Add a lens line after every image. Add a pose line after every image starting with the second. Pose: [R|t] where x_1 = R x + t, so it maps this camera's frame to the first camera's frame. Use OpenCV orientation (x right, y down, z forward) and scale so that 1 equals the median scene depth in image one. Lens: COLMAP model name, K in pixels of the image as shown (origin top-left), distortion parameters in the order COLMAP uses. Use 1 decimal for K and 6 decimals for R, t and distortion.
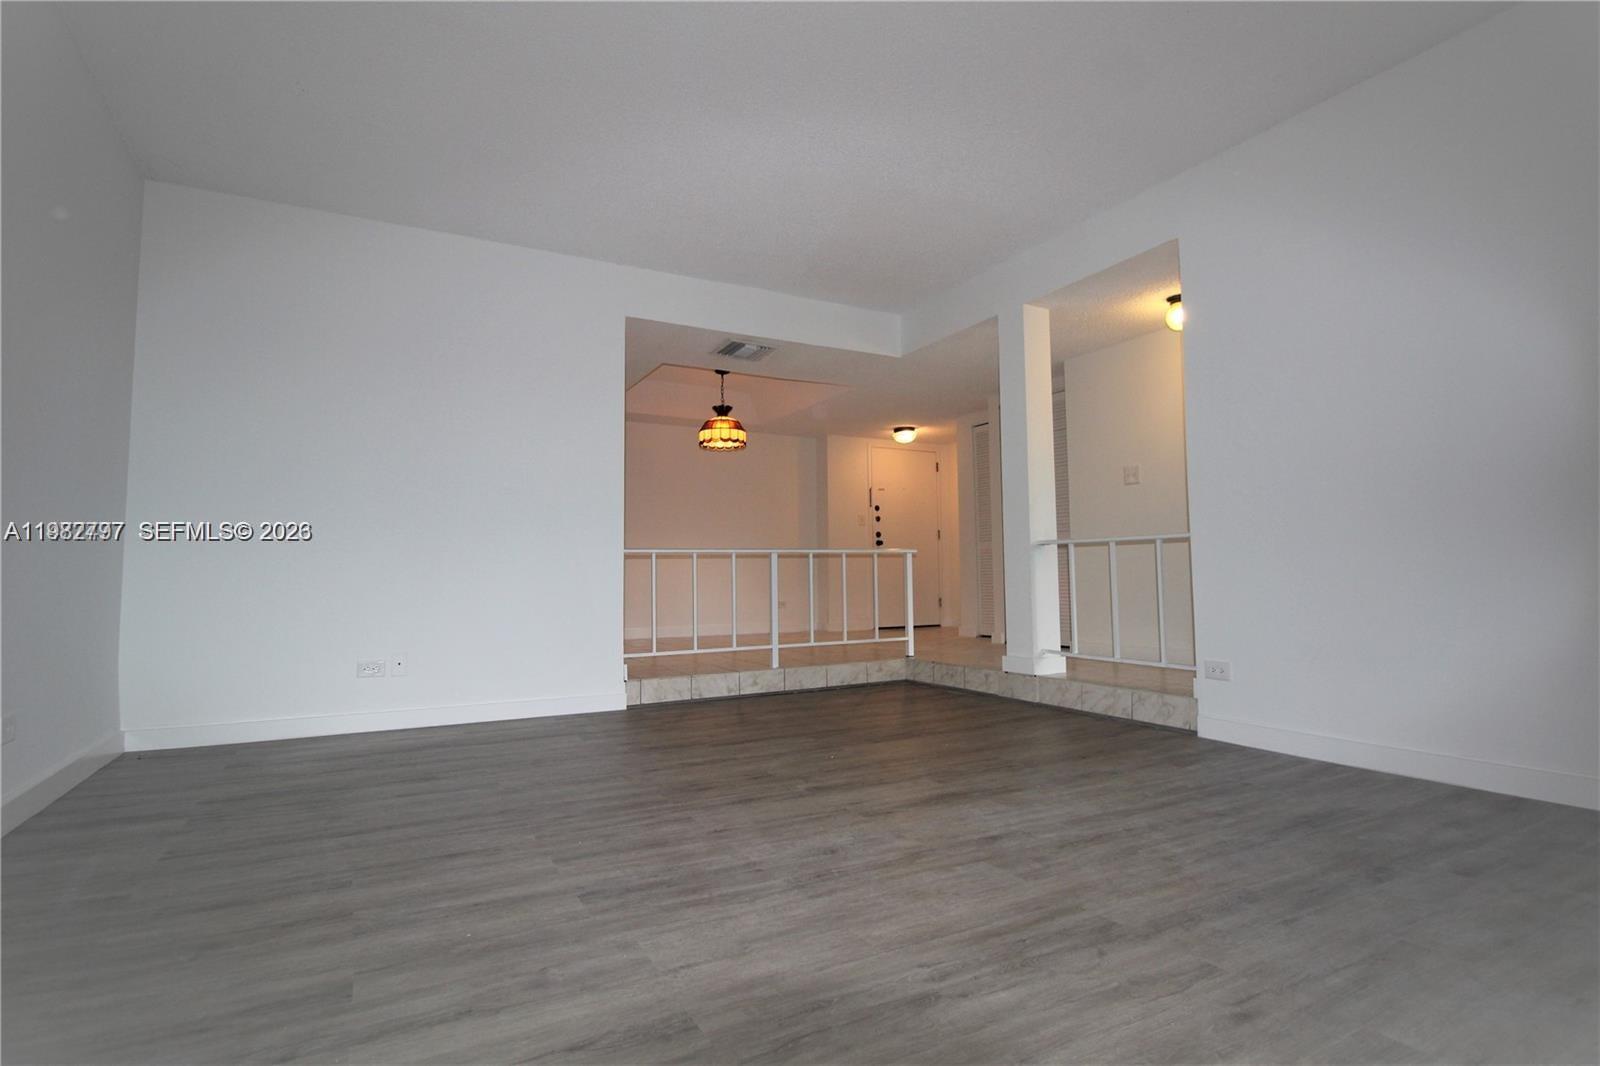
lens RADIAL K [[798.9, 0, 796.9], [0, 798.9, 523.0], [0, 0, 1]] dist [-0.006321, -0.001085]
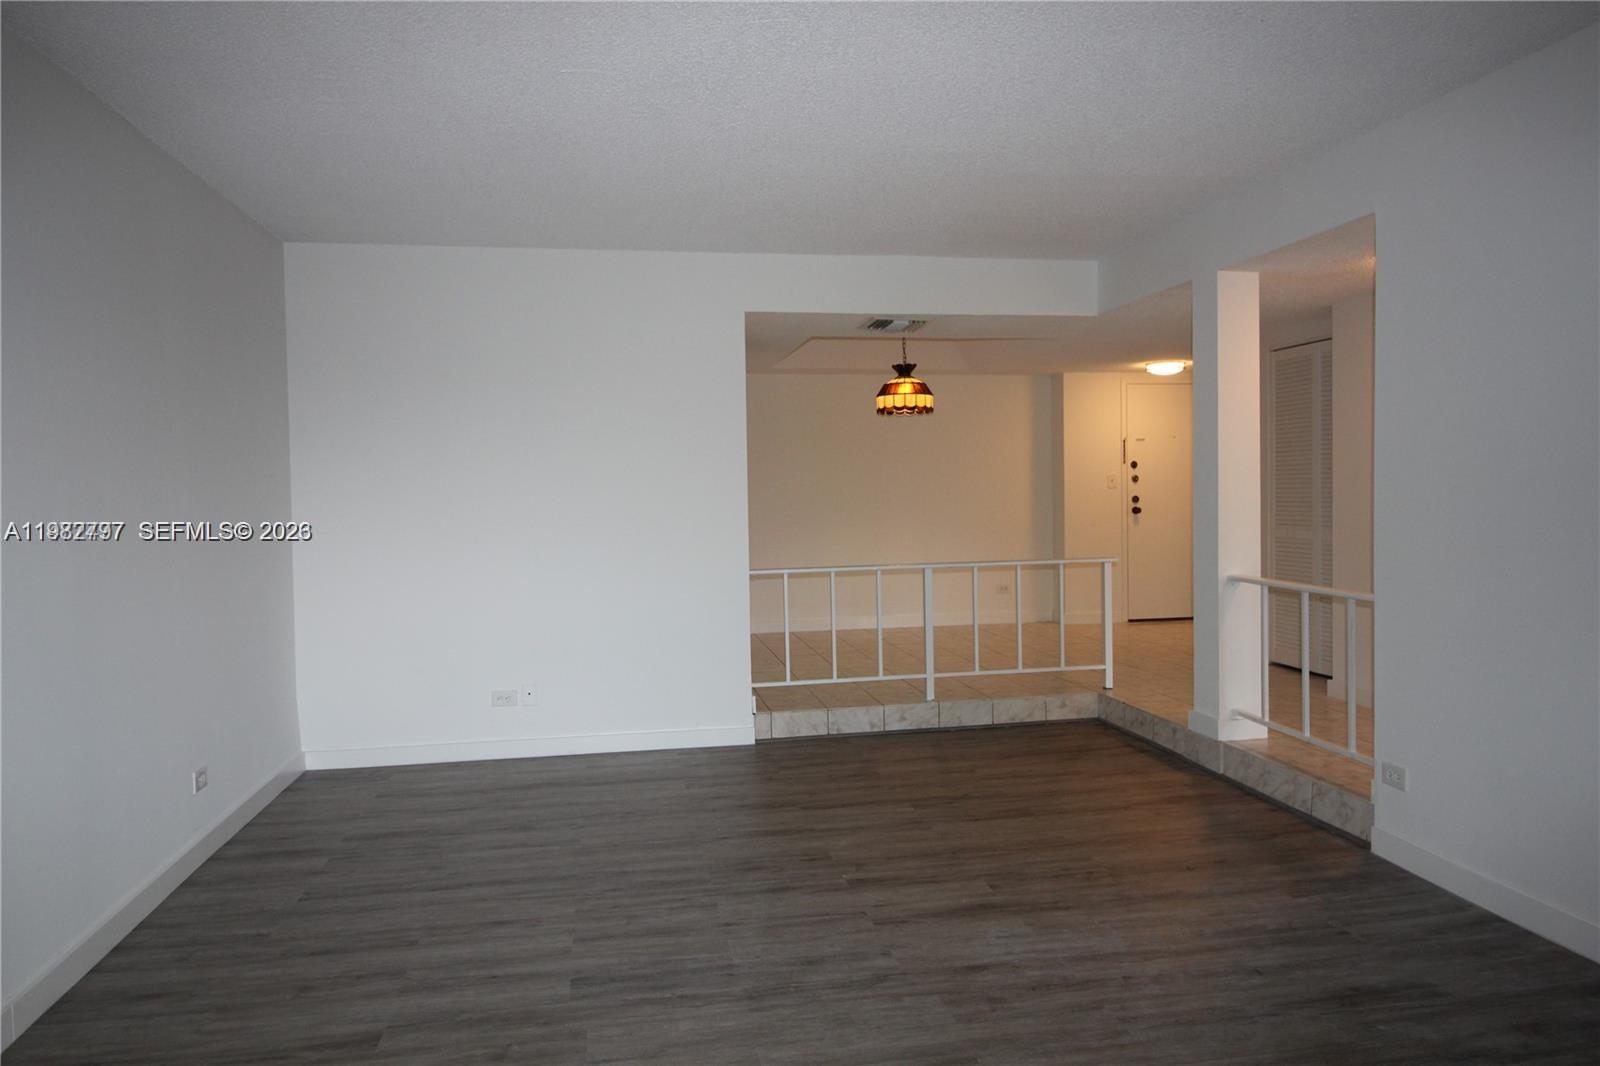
lens RADIAL K [[1071.3, 0, 803.1], [0, 1071.3, 512.8], [0, 0, 1]] dist [0.012184, -0.014200]
pose [[0.948805, 0.002343, -0.315853, 0.257894], [0.030073, 0.994760, 0.097717, -0.171928], [0.314427, -0.102213, 0.943763, -0.153897]]
